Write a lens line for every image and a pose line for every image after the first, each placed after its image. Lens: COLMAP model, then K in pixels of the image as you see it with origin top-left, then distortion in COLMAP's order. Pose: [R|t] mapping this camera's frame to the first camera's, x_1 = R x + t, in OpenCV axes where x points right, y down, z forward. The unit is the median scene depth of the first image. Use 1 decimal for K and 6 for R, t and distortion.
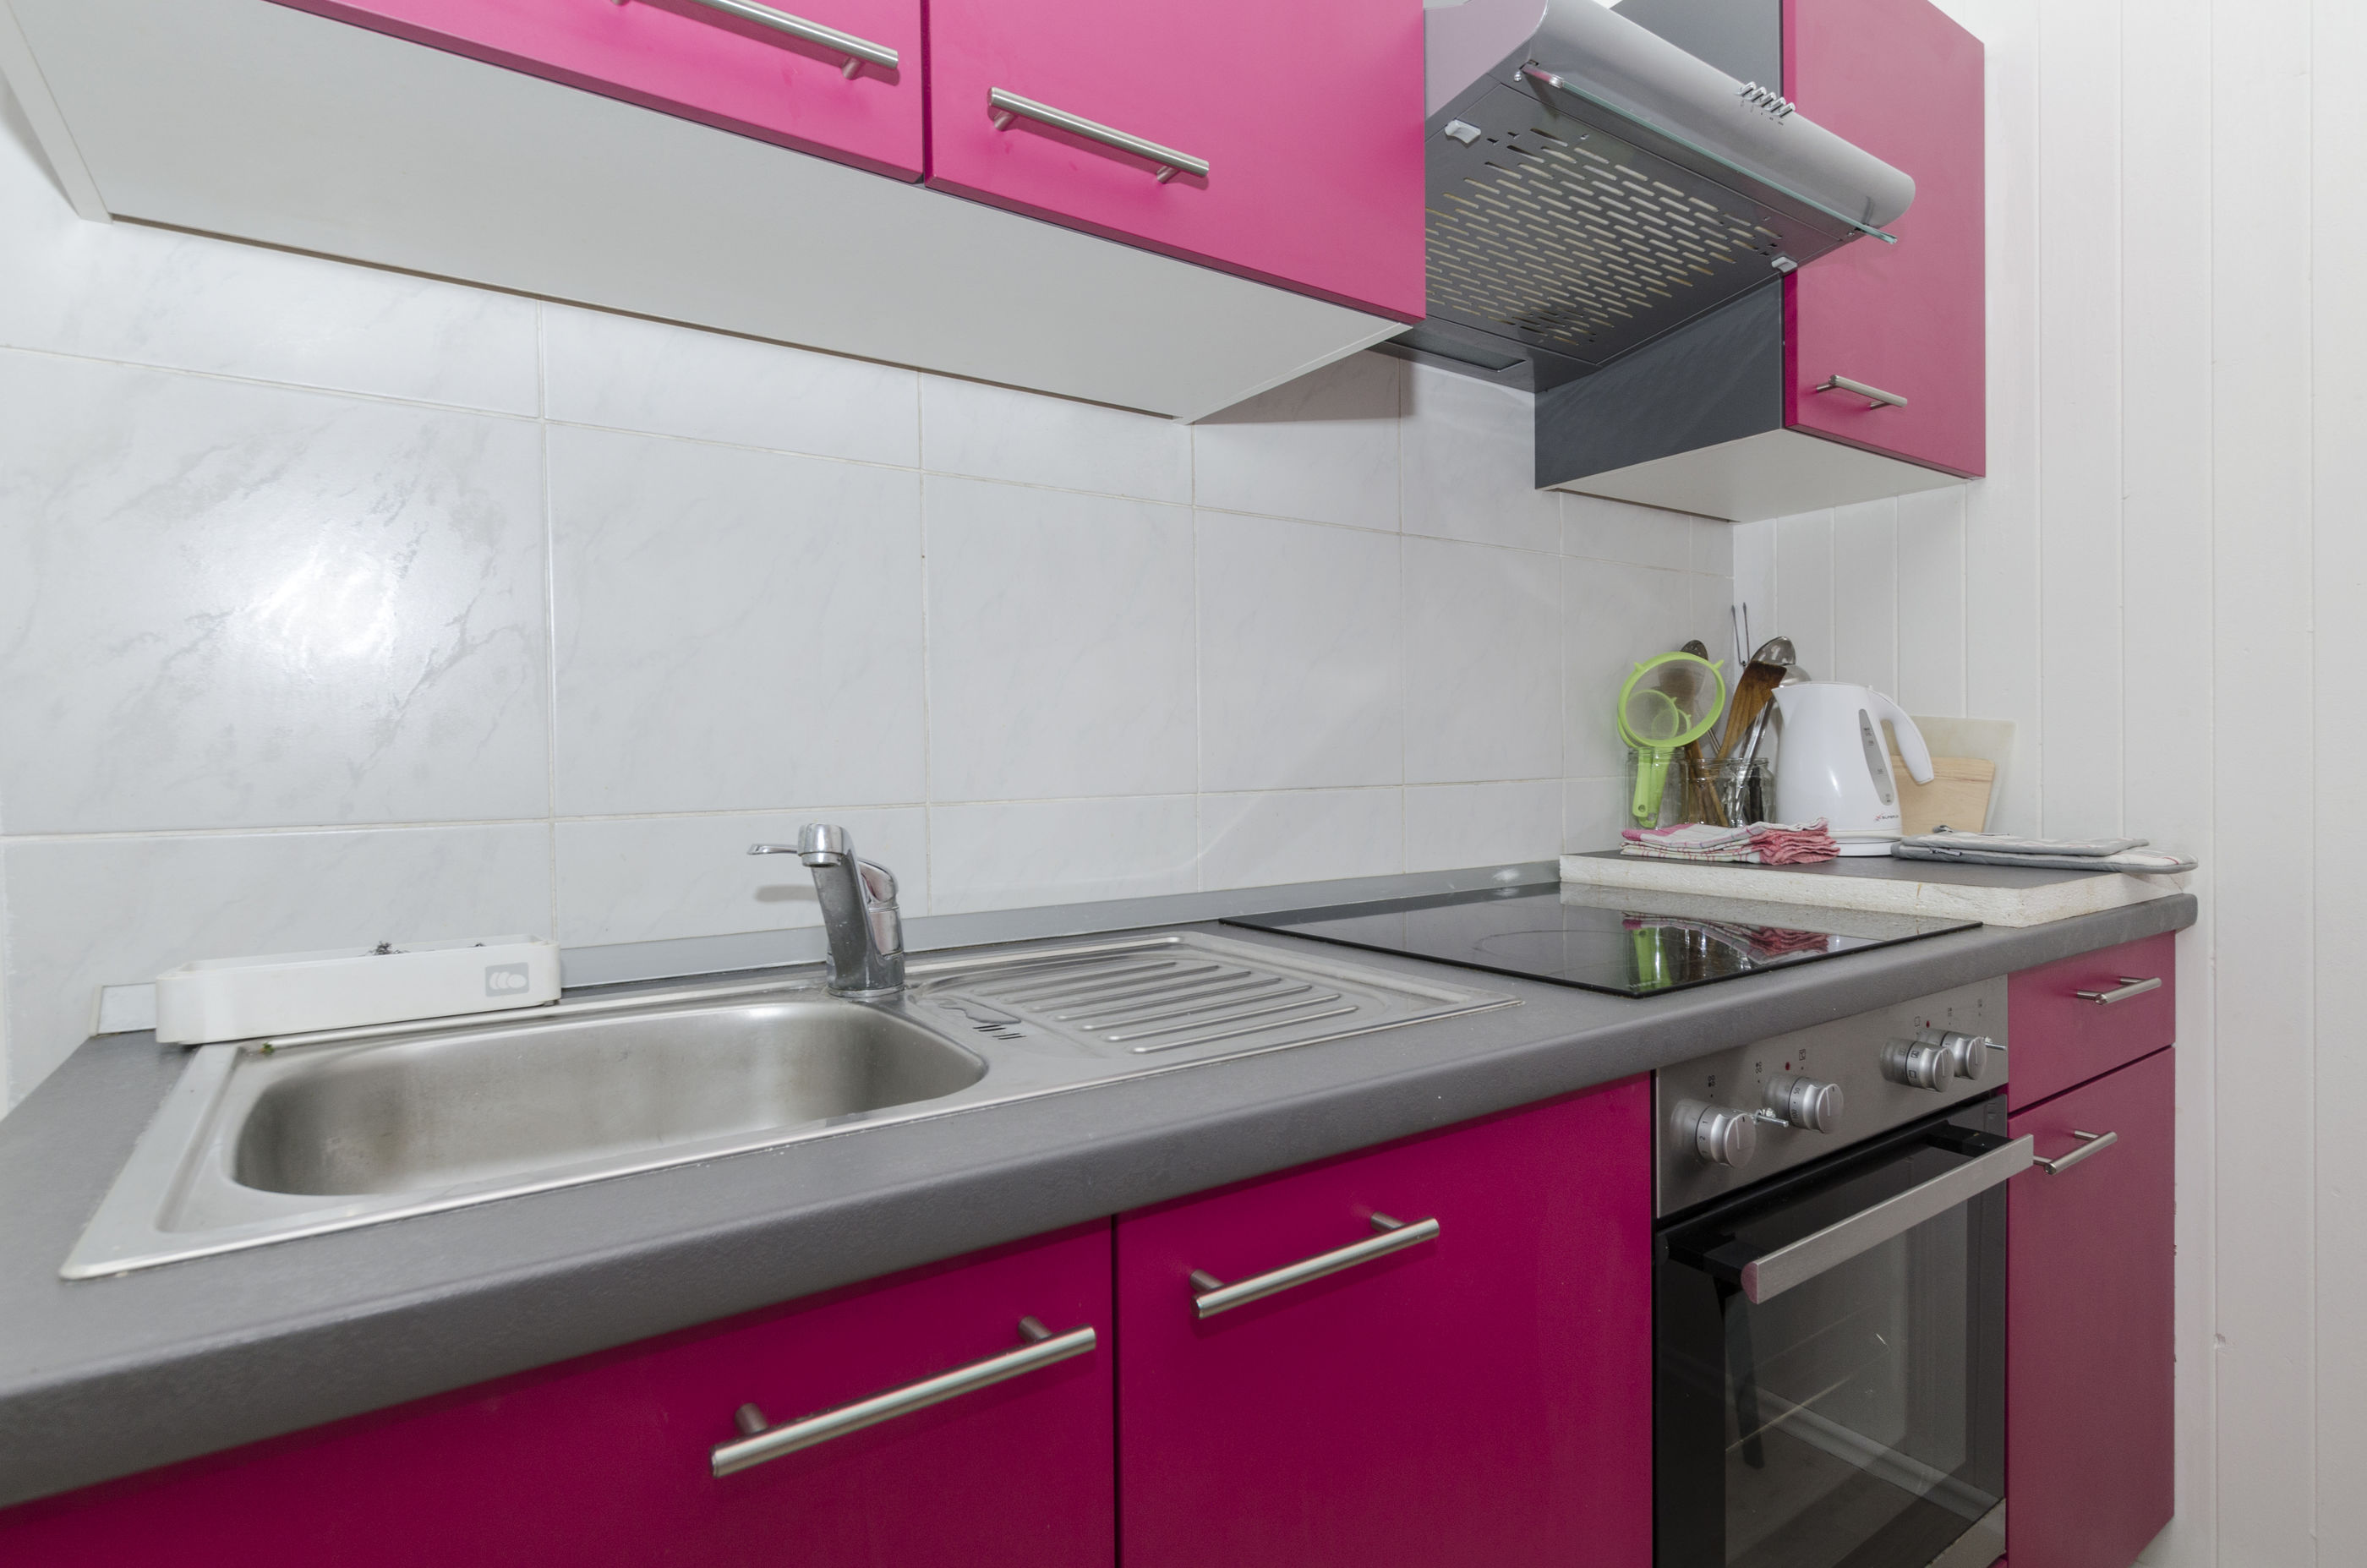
lens RADIAL K [[1181.6, 0, 1186.1], [0, 1181.6, 781.7], [0, 0, 1]] dist [0.002992, -0.000195]
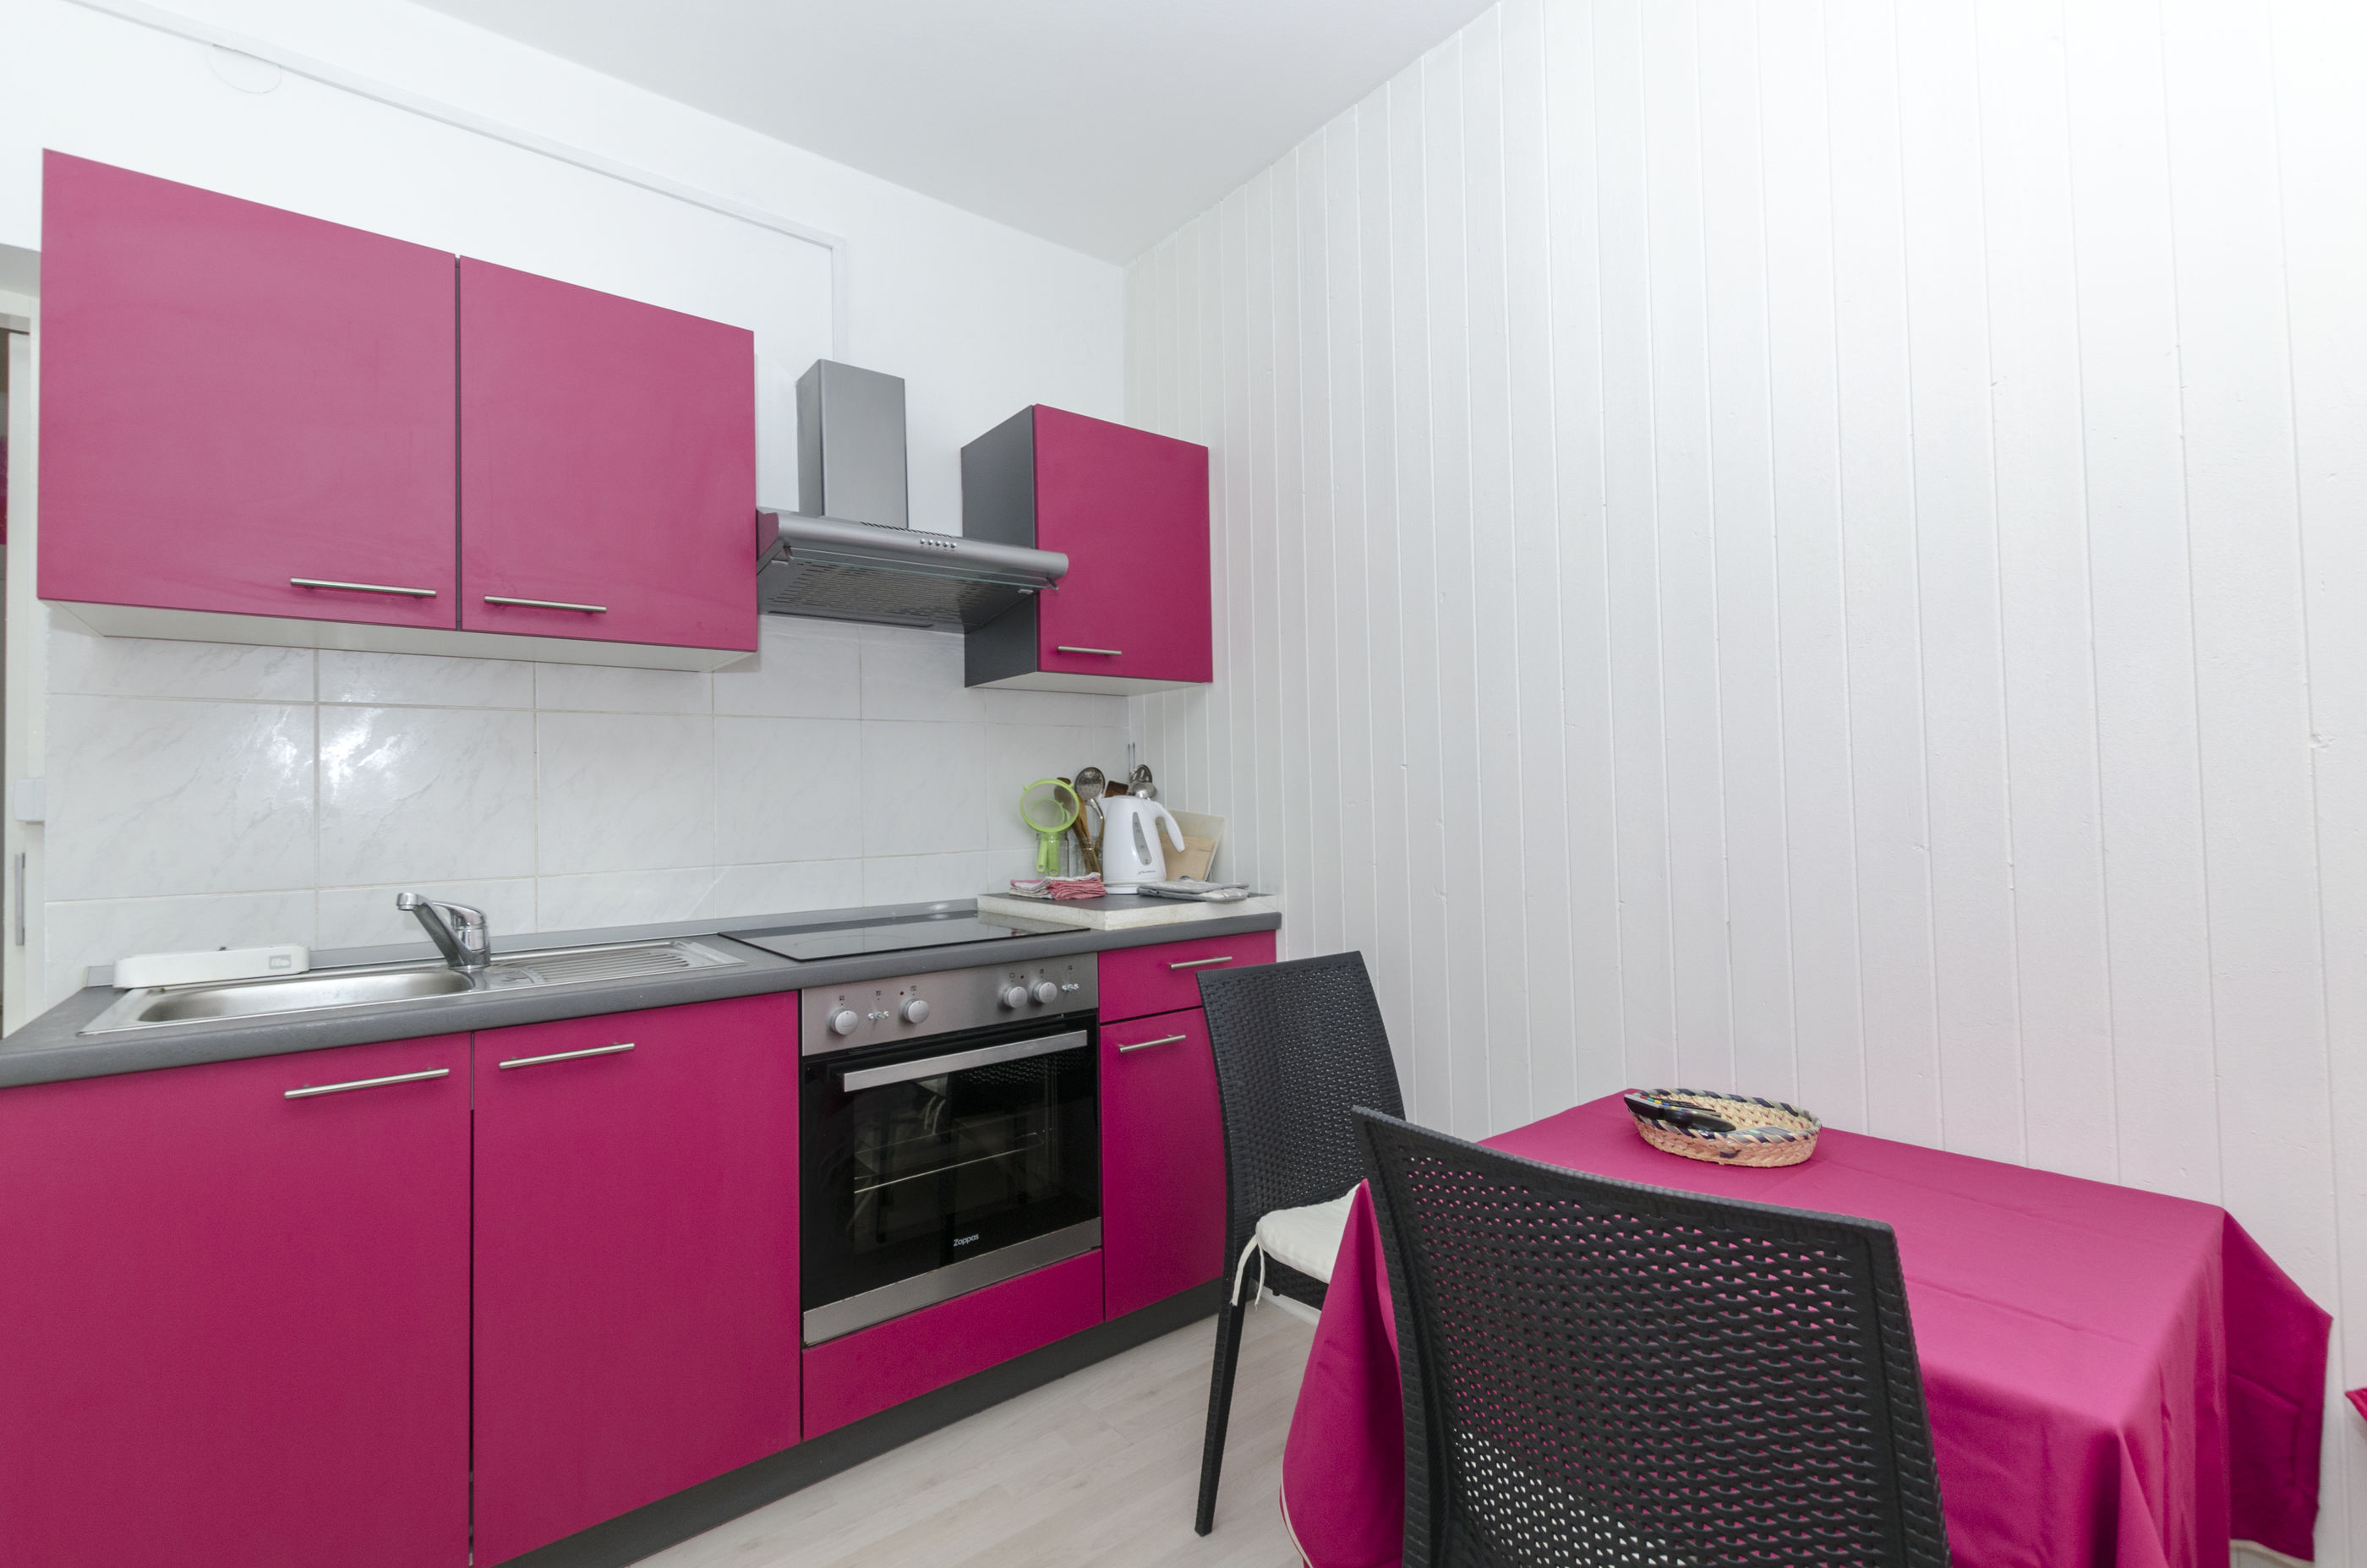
lens RADIAL K [[1034.9, 0, 1183.0], [0, 1034.9, 782.5], [0, 0, 1]] dist [0.003465, -0.000730]
pose [[0.997672, -0.006606, 0.067870, 0.633945], [0.009365, 0.999139, -0.040407, -0.049356], [-0.067545, 0.040948, 0.996876, -0.691477]]
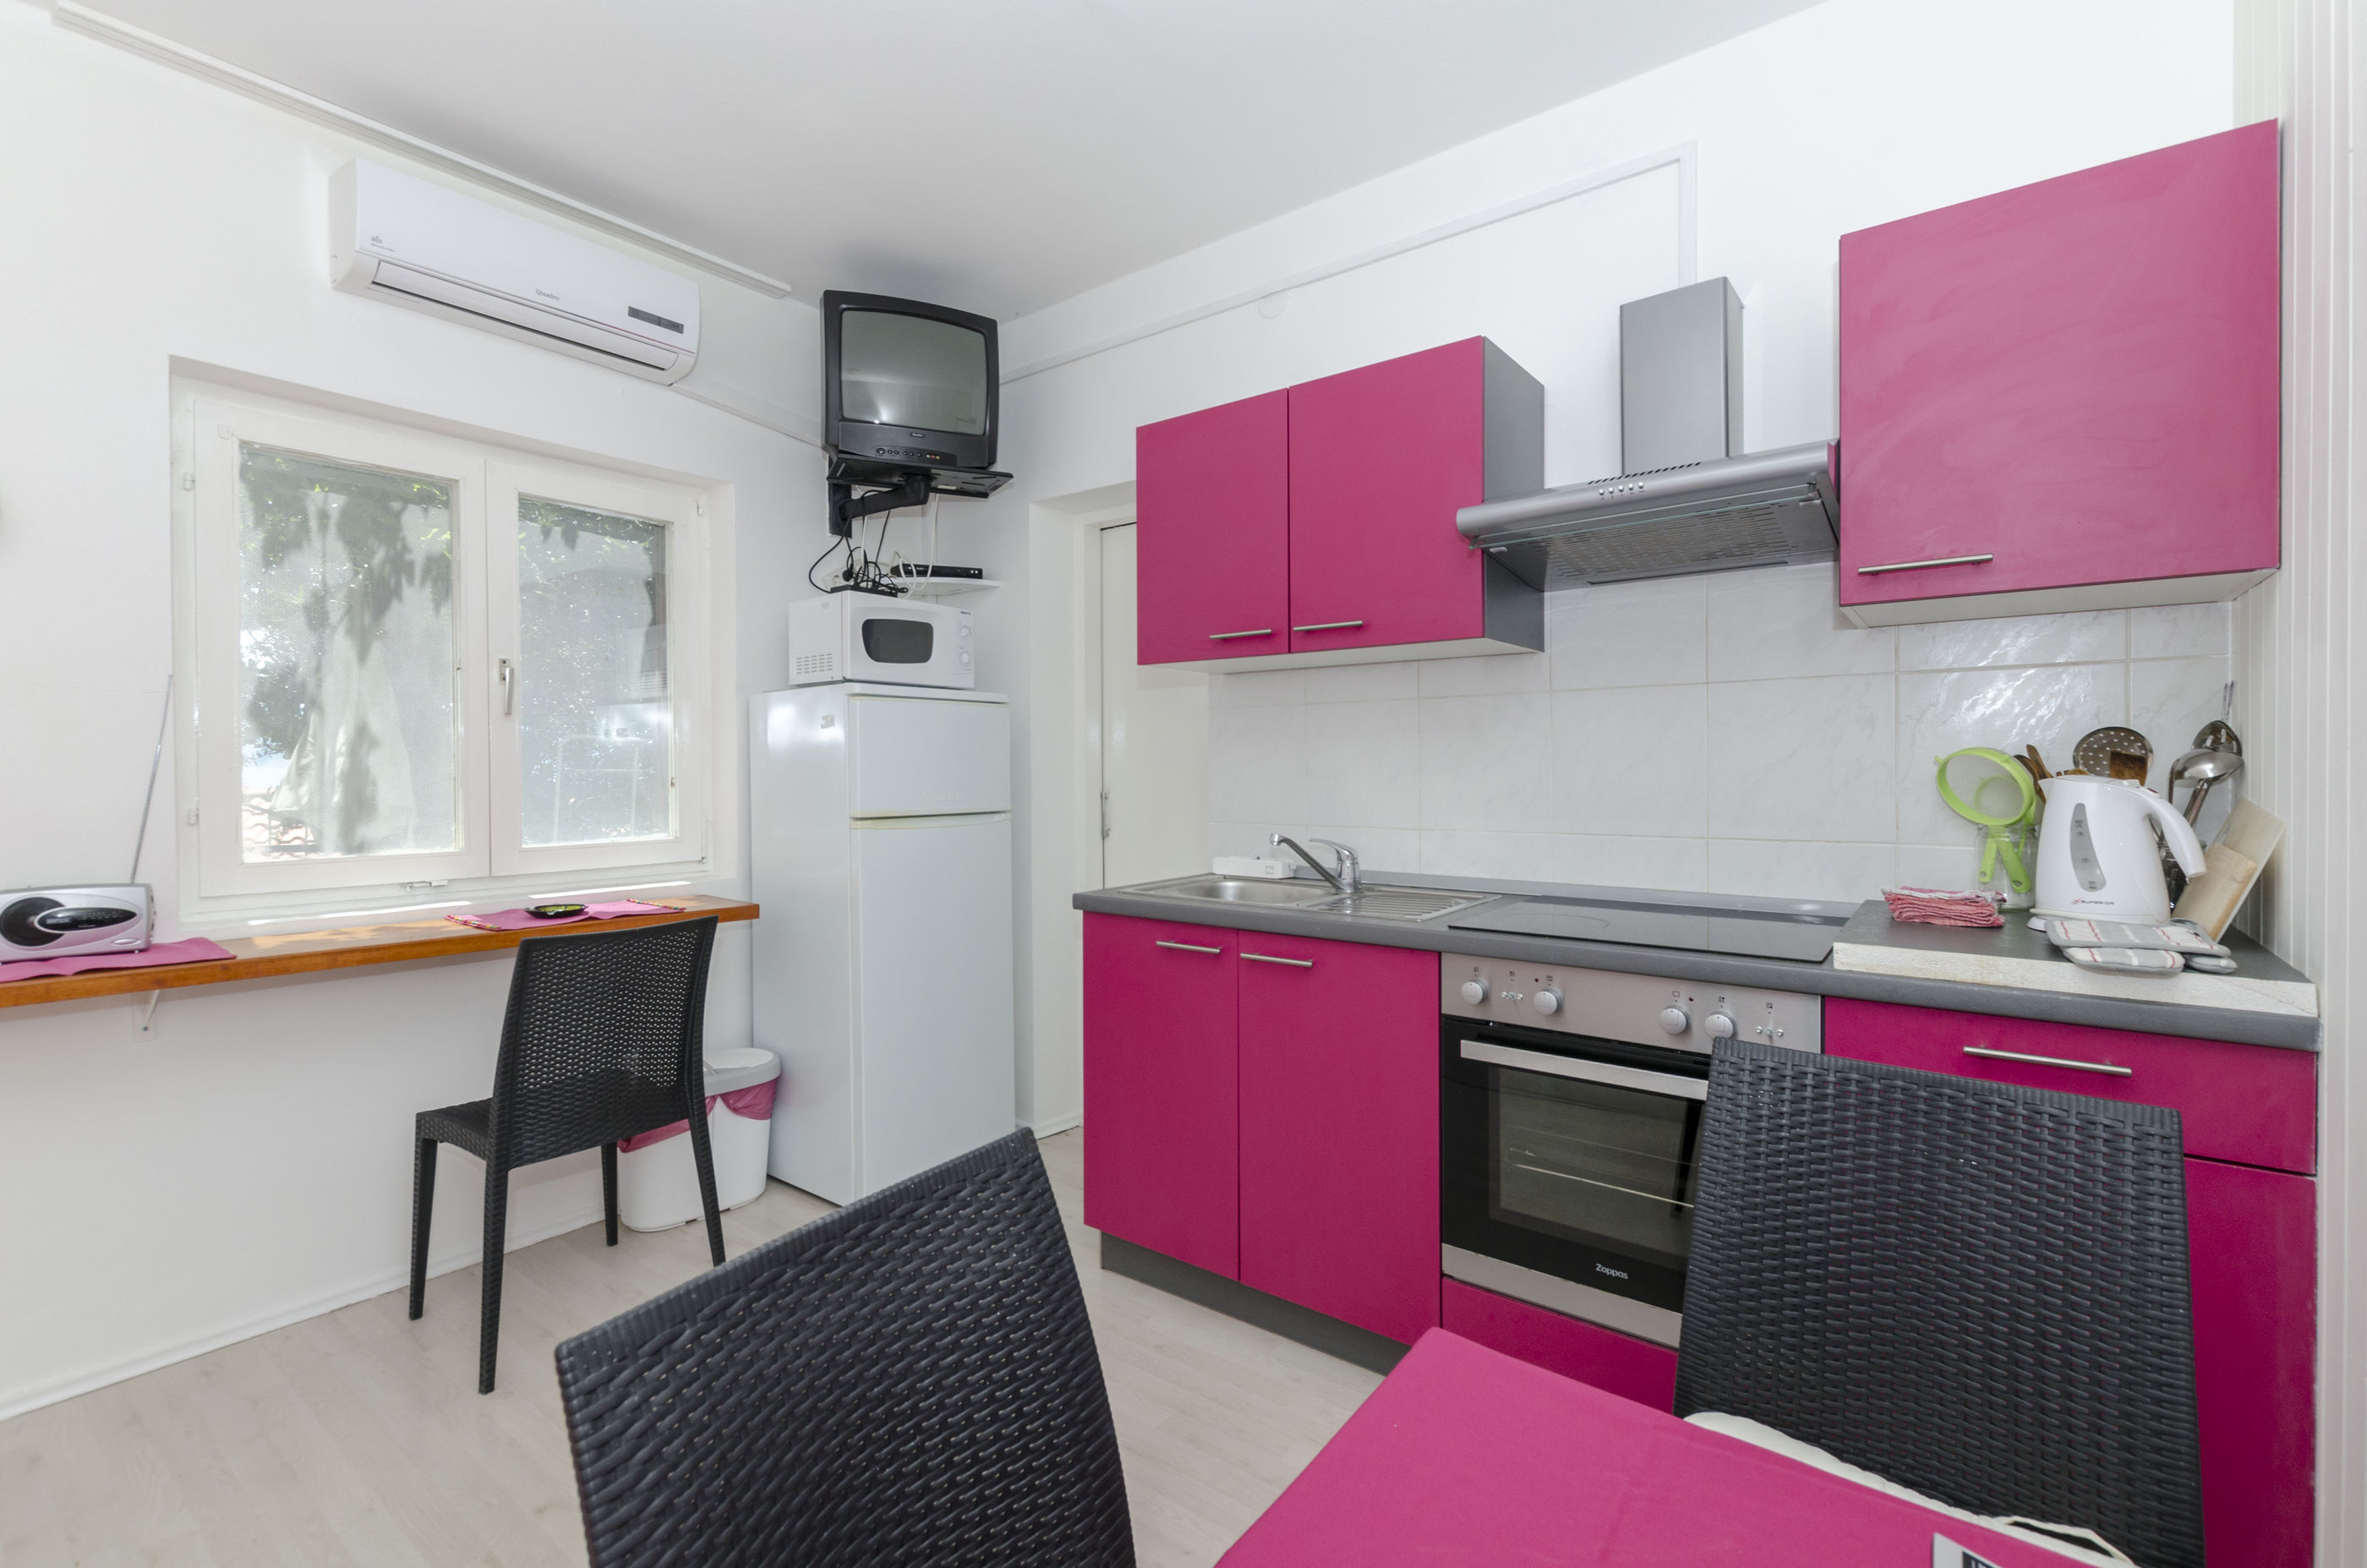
lens RADIAL K [[1034.9, 0, 1201.5], [0, 1034.9, 779.4], [0, 0, 1]] dist [0.003465, -0.000730]
pose [[0.309652, 0.026292, -0.950486, 1.471744], [-0.016992, 0.999611, 0.022115, -0.108568], [0.950698, 0.009303, 0.309979, -0.110290]]
